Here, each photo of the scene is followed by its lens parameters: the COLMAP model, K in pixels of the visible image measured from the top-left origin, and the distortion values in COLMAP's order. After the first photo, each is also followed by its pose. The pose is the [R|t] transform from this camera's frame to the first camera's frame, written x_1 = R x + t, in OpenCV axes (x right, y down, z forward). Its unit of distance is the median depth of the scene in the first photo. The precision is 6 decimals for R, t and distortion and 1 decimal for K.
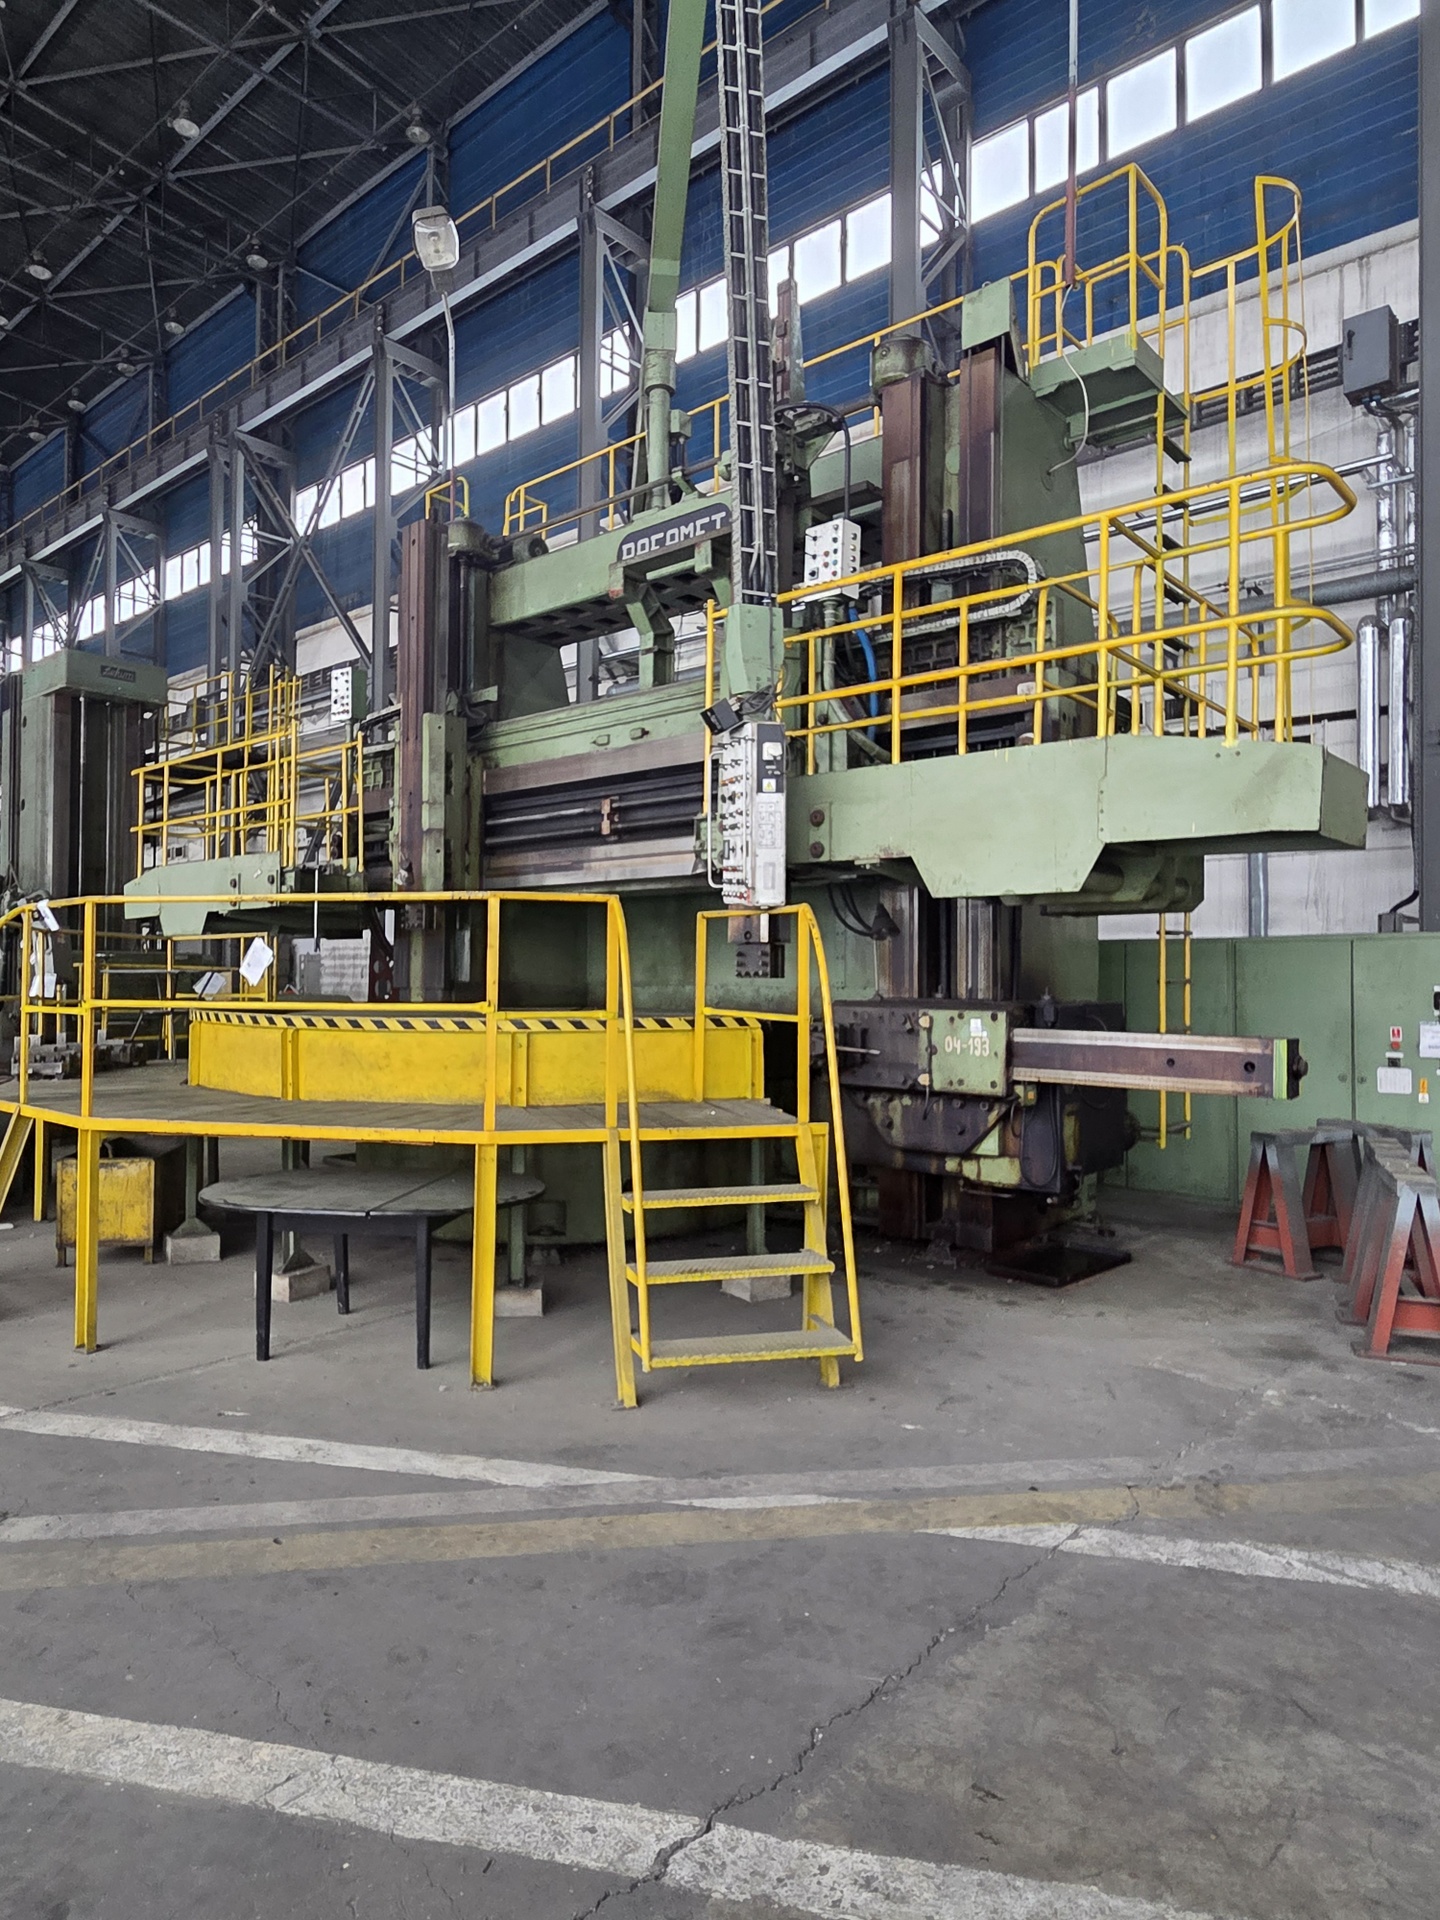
lens RADIAL K [[1184.6, 0, 720.0], [0, 1184.6, 960.0], [0, 0, 1]] dist [-0.001874, -0.000328]
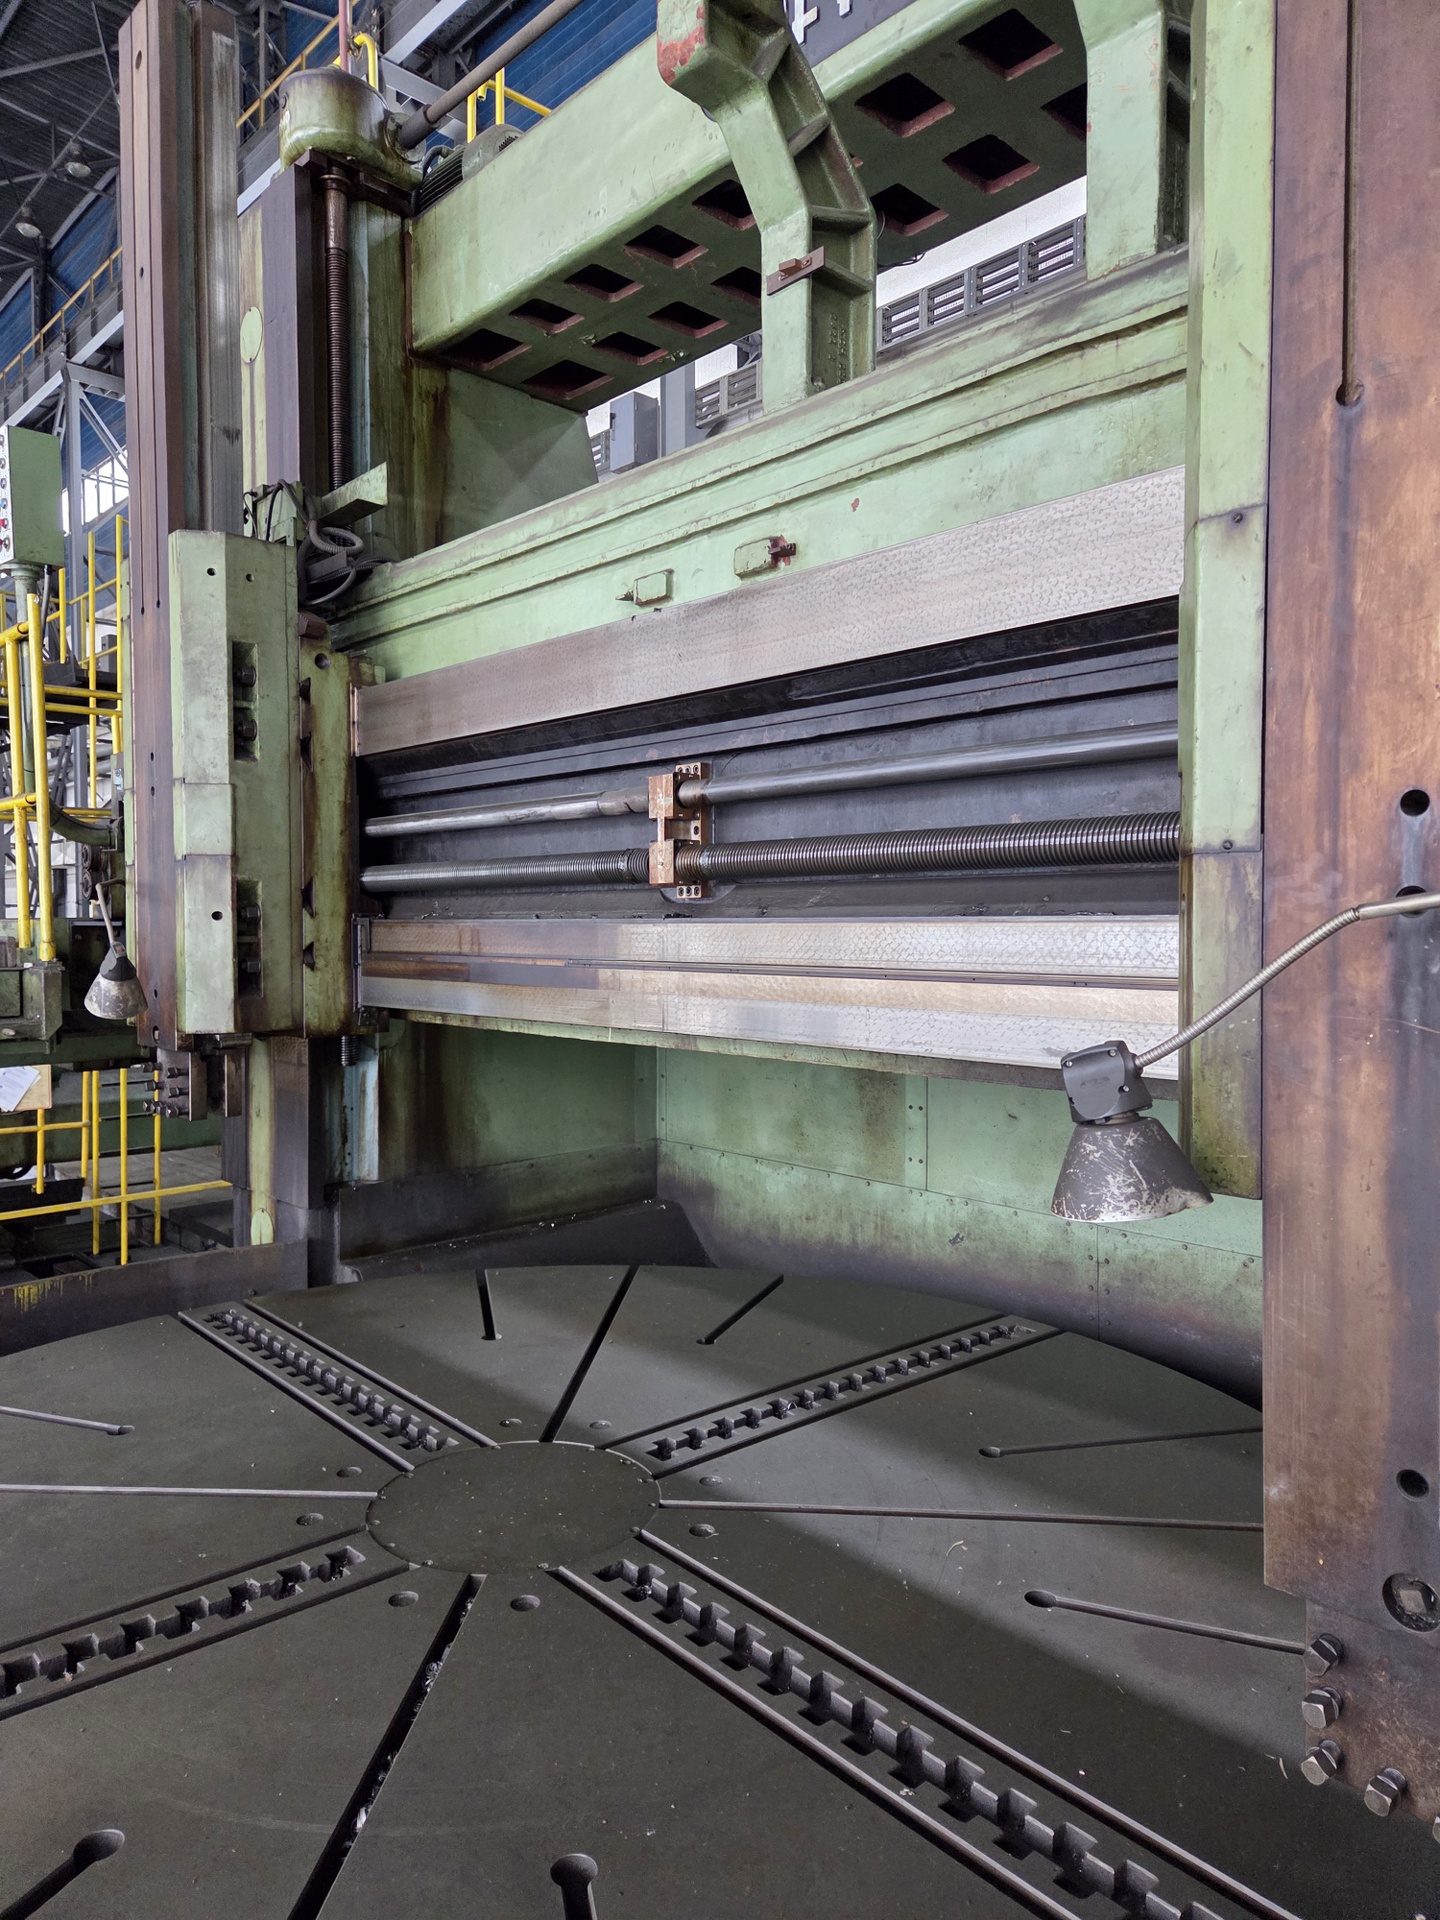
lens RADIAL K [[1292.4, 0, 716.3], [0, 1292.4, 948.7], [0, 0, 1]] dist [0.086793, -0.090477]
pose [[0.994793, -0.006605, -0.101698, -0.043561], [0.010371, 0.999278, 0.036548, -0.094372], [0.101383, -0.037412, 0.994144, 0.612241]]
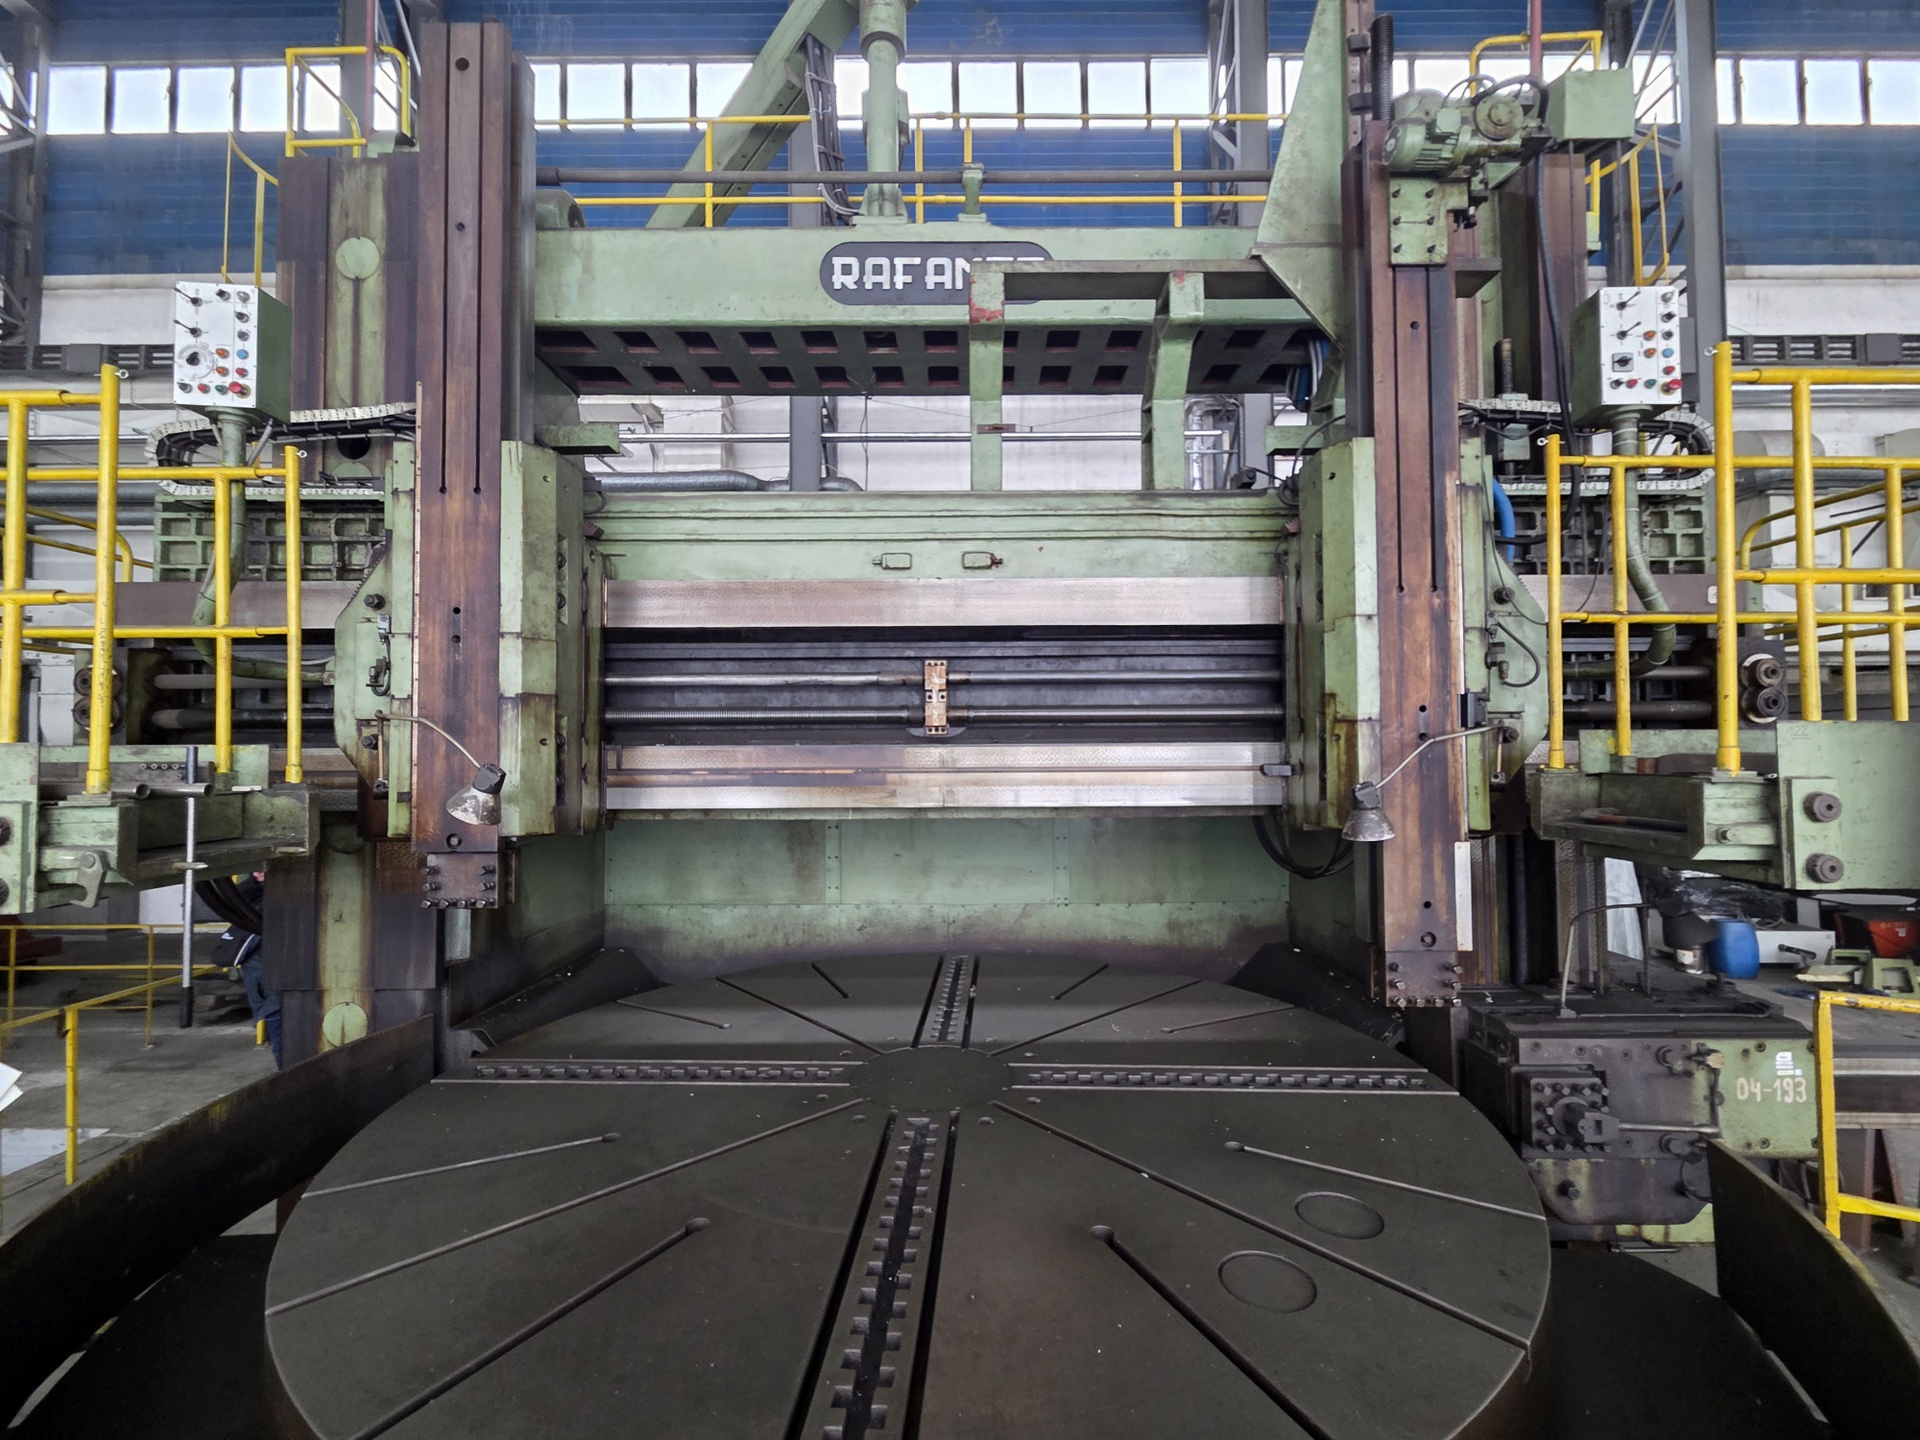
lens RADIAL K [[795.3, 0, 987.5], [0, 795.3, 730.6], [0, 0, 1]] dist [0.003281, 0.000505]
pose [[0.750935, 0.010482, 0.660293, -0.311886], [-0.000485, 0.999883, -0.015321, -0.091109], [-0.660376, 0.011185, 0.750852, 0.644944]]
